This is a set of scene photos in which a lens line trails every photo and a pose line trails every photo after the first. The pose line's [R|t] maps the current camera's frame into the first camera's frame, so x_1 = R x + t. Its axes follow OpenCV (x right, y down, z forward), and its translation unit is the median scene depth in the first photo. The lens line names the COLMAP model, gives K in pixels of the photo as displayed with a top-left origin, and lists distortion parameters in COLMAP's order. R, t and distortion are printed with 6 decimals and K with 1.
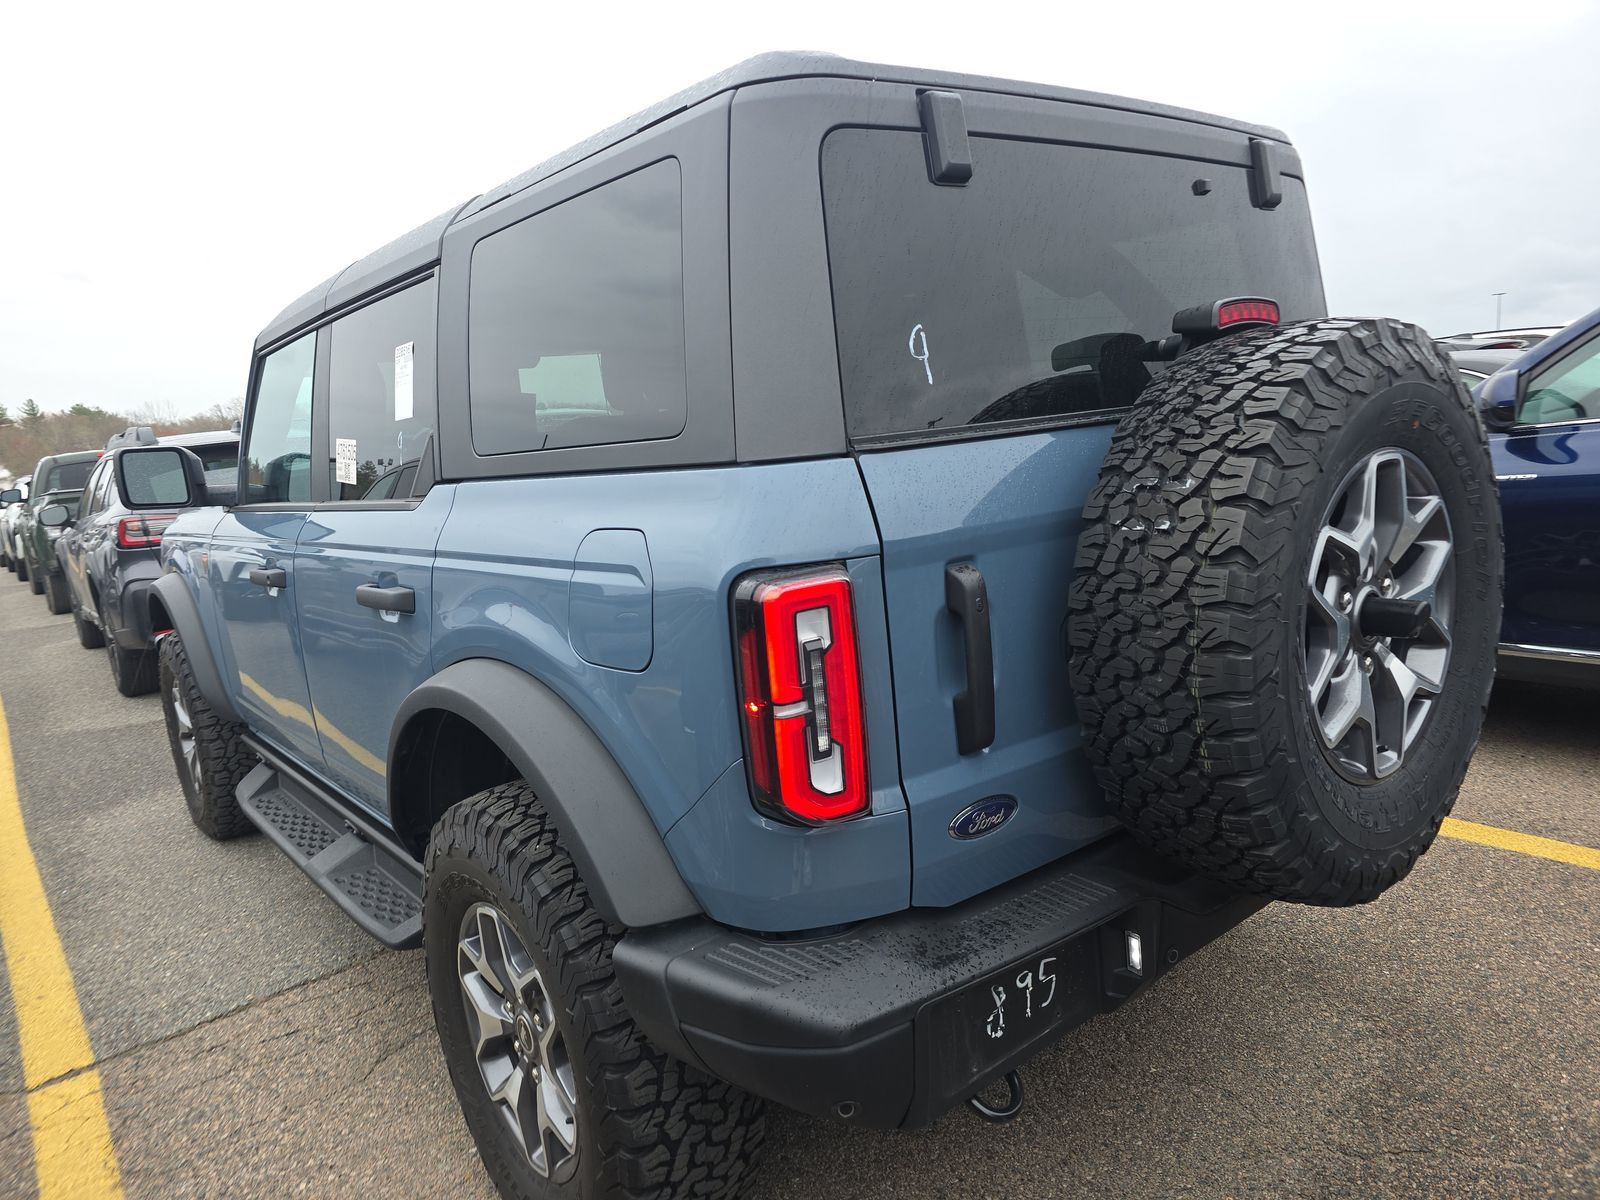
lens RADIAL K [[1060.5, 0, 834.5], [0, 1060.5, 608.3], [0, 0, 1]] dist [0.122546, -0.174694]
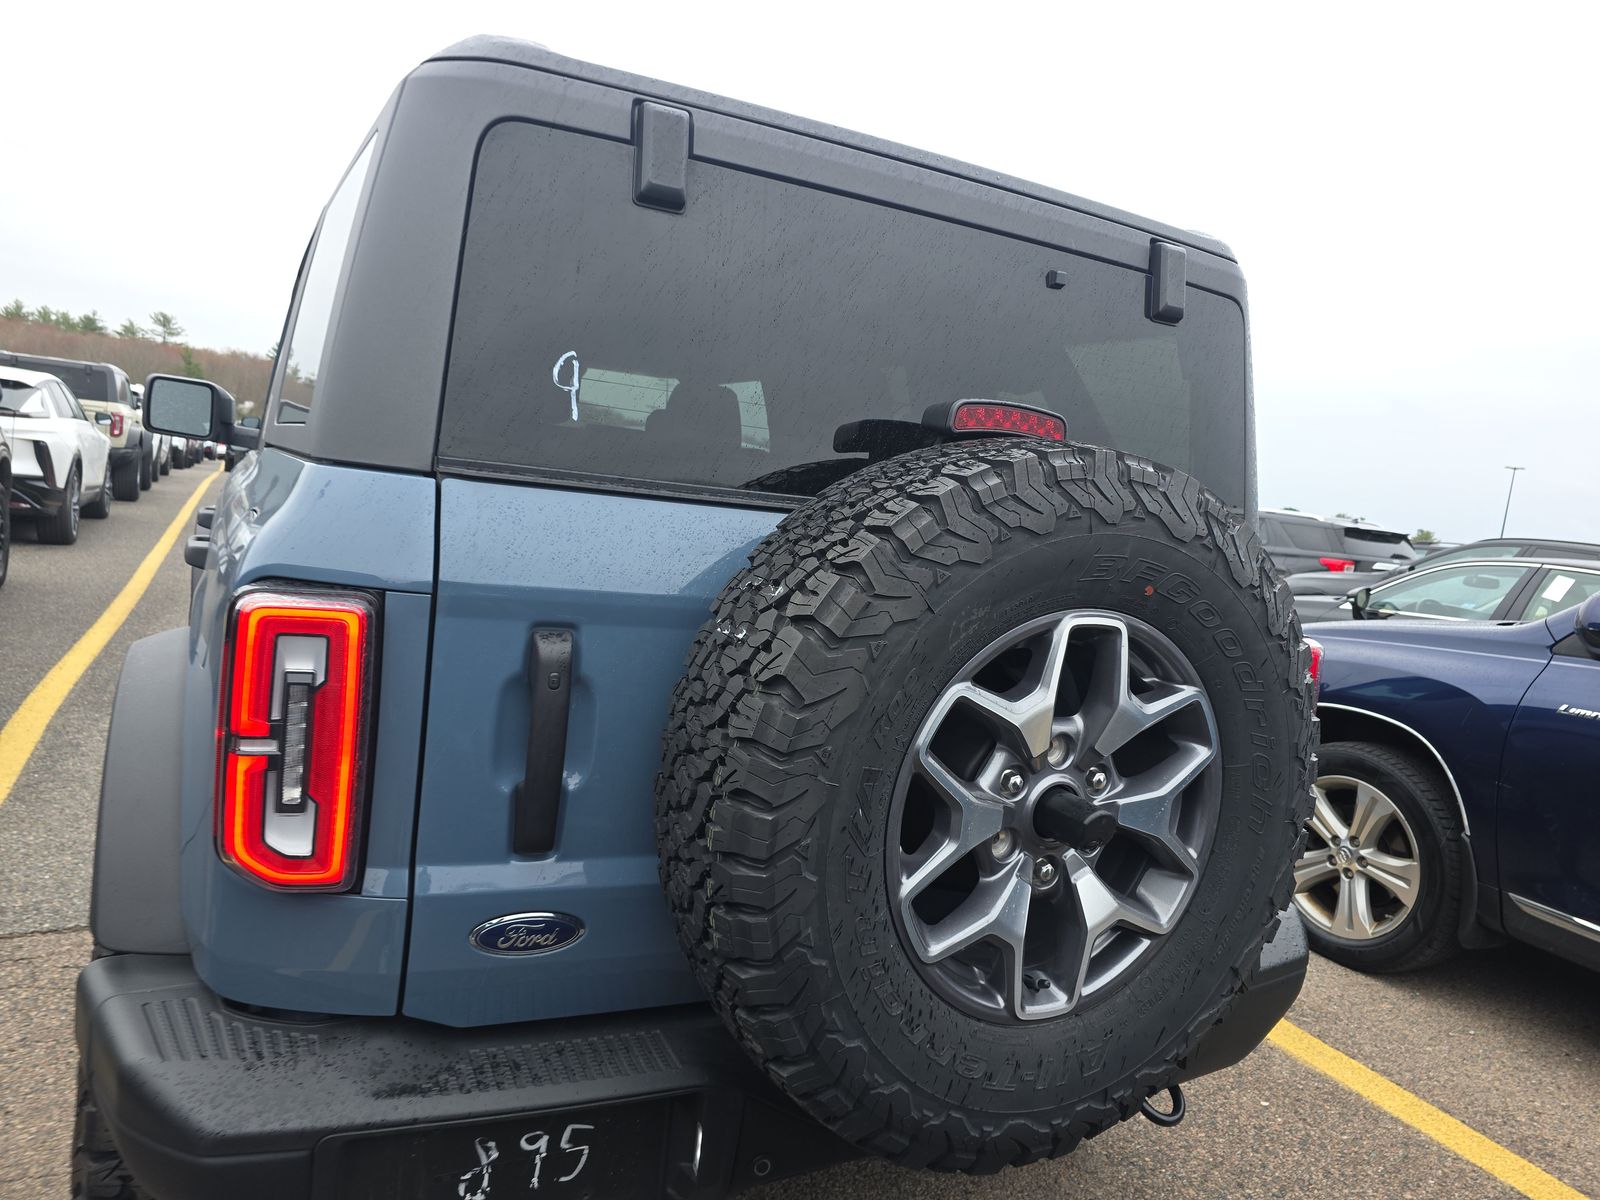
lens RADIAL K [[1079.1, 0, 799.1], [0, 1079.1, 594.5], [0, 0, 1]] dist [0.067111, -0.065271]
pose [[0.959489, 0.217591, -0.178981, 0.462825], [-0.230379, 0.971611, -0.053819, -0.068735], [0.162190, 0.092872, 0.982379, 0.182575]]
